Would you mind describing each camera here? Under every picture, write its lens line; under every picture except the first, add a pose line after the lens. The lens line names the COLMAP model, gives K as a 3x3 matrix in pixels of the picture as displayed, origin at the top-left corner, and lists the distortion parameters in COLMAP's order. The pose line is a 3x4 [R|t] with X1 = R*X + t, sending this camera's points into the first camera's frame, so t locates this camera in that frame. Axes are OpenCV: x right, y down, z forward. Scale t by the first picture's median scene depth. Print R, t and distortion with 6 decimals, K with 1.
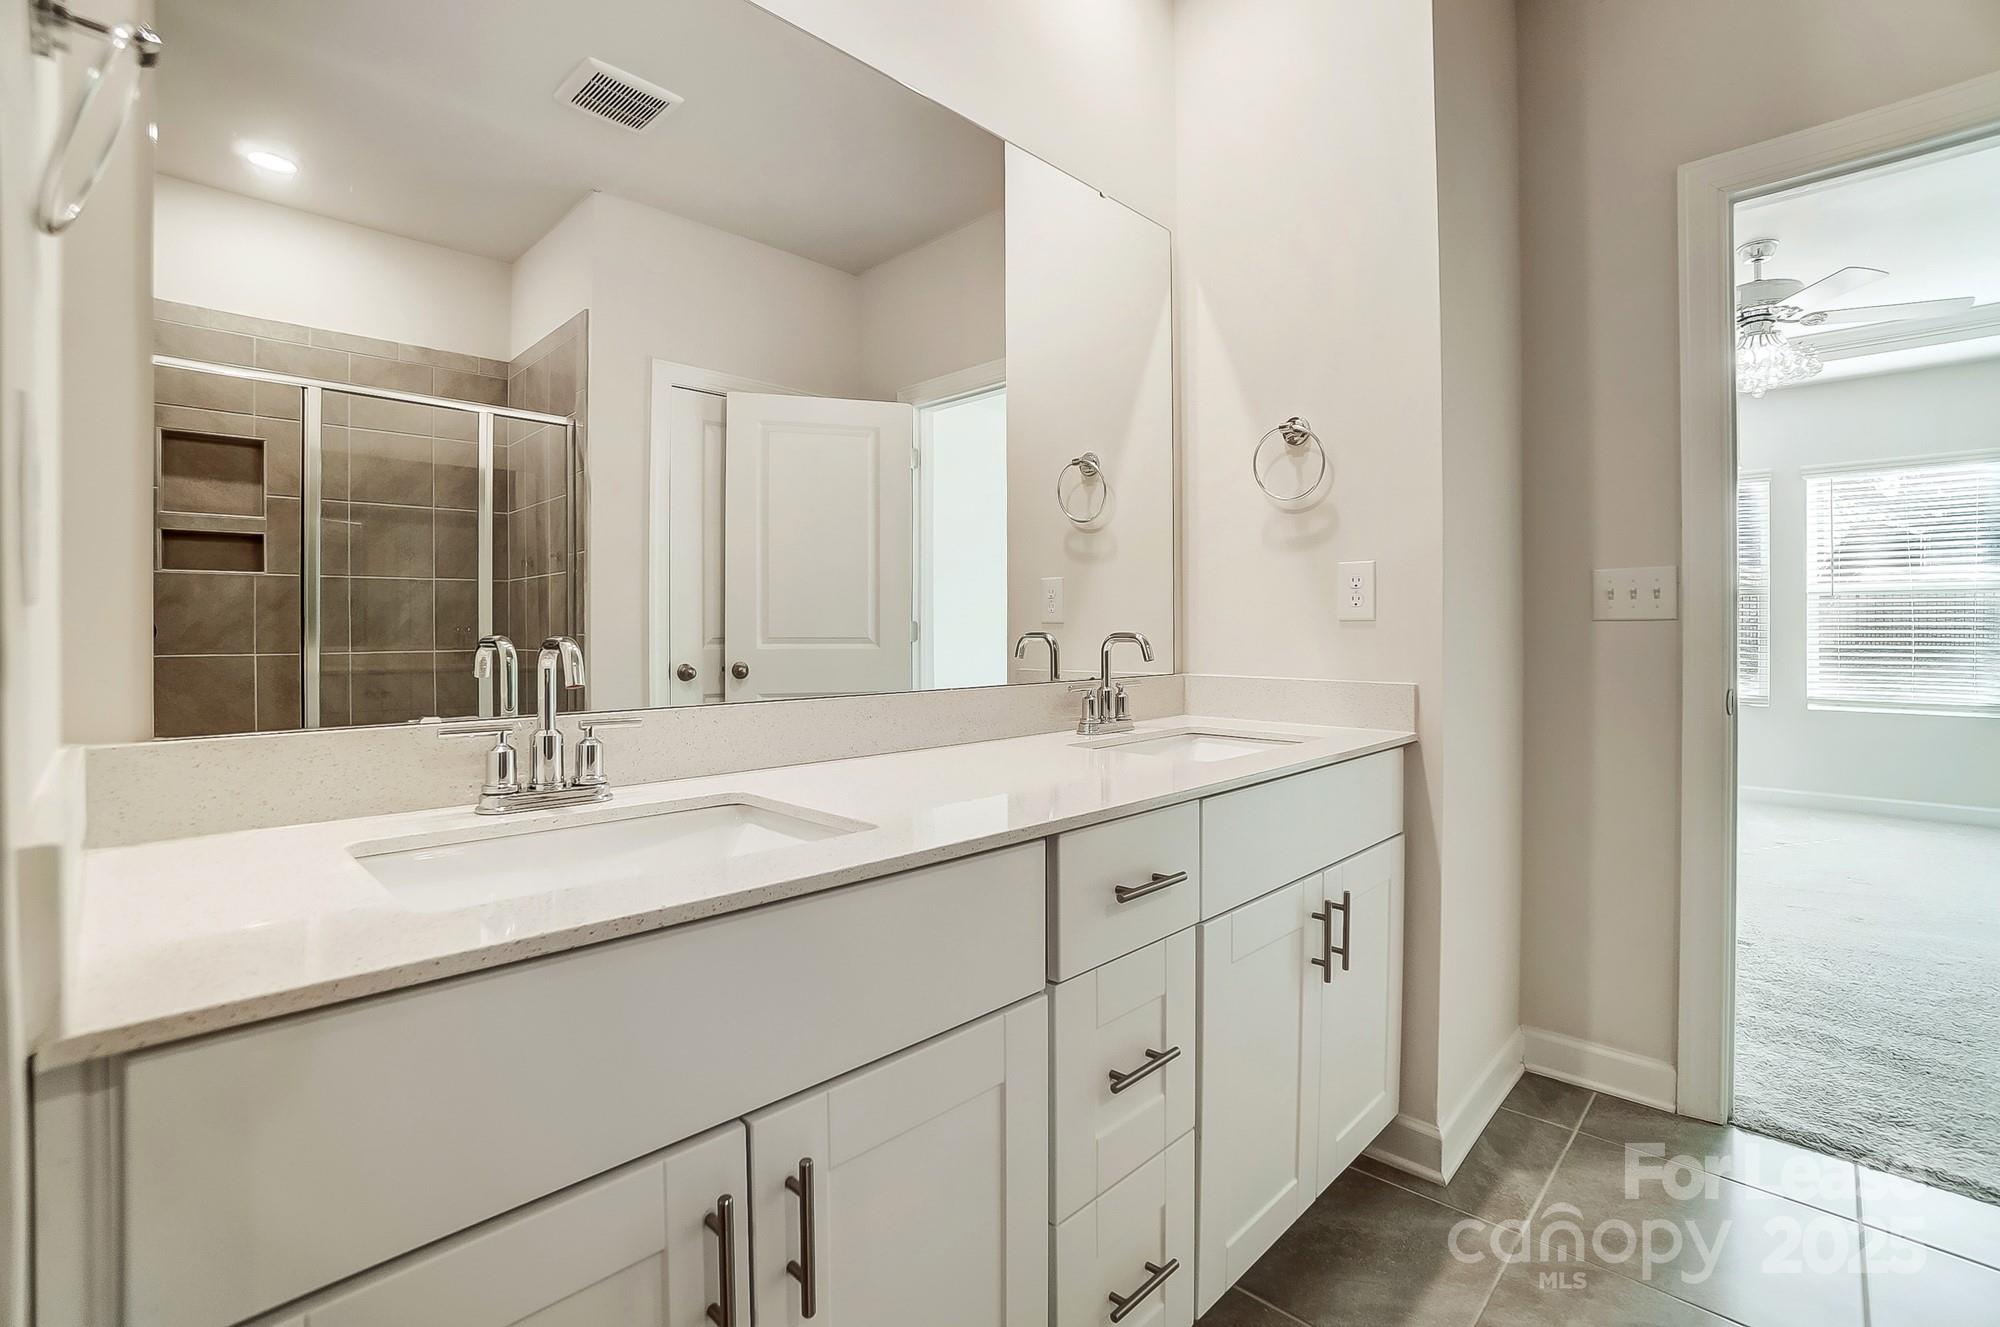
lens RADIAL K [[882.3, 0, 1000.0], [0, 882.3, 663.5], [0, 0, 1]] dist [-0.027833, 0.000402]
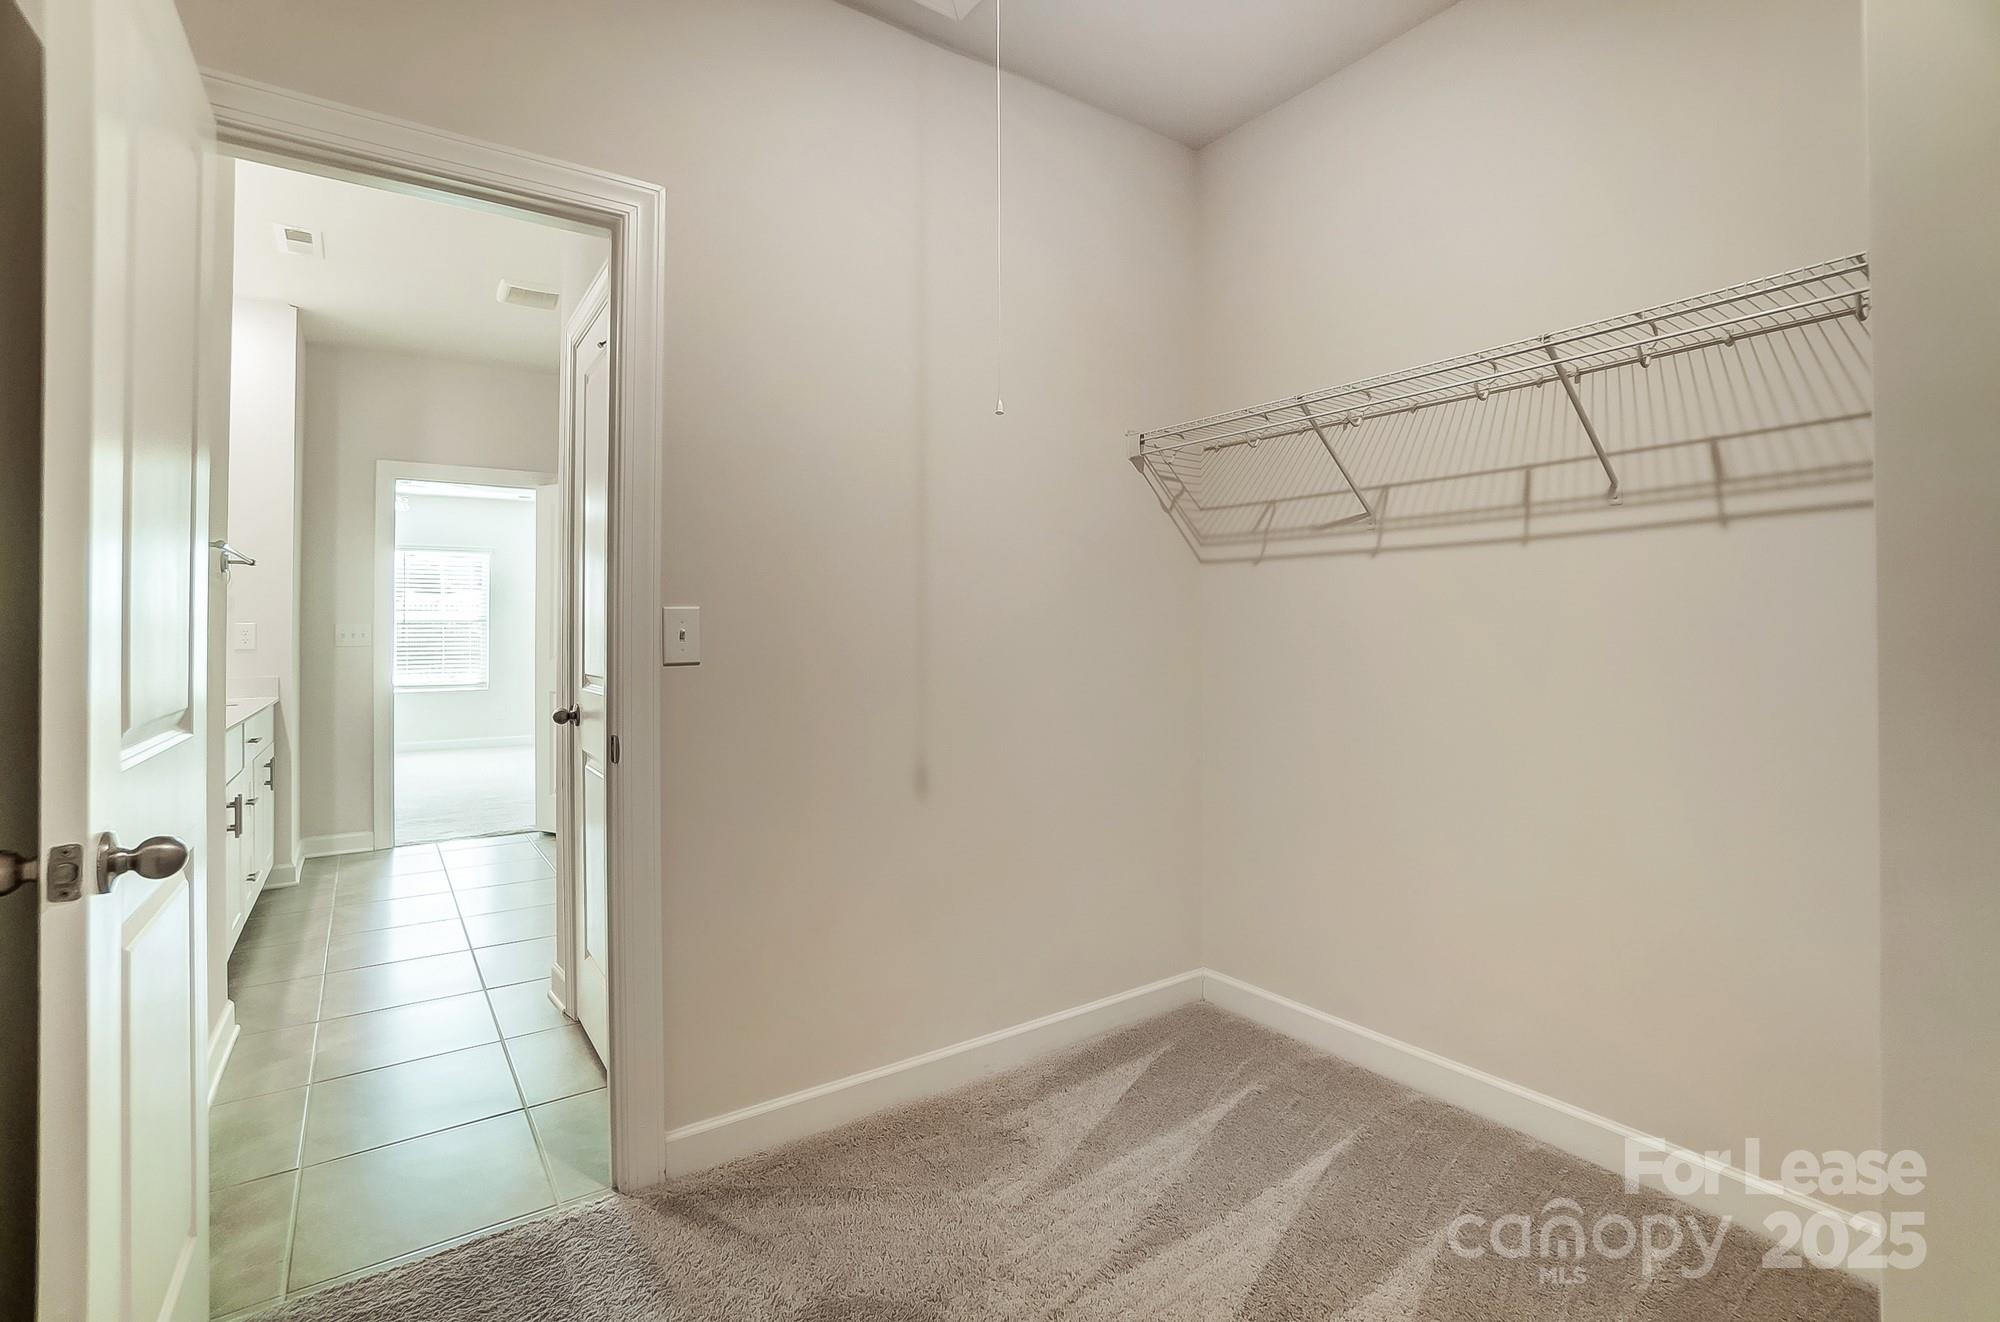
lens RADIAL K [[882.3, 0, 1000.0], [0, 882.3, 661.0], [0, 0, 1]] dist [-0.027833, 0.000402]
pose [[0.184850, -0.012688, 0.982685, -1.415406], [-0.007238, 0.999872, 0.014271, -0.067512], [-0.982740, -0.009750, 0.184734, -1.291851]]
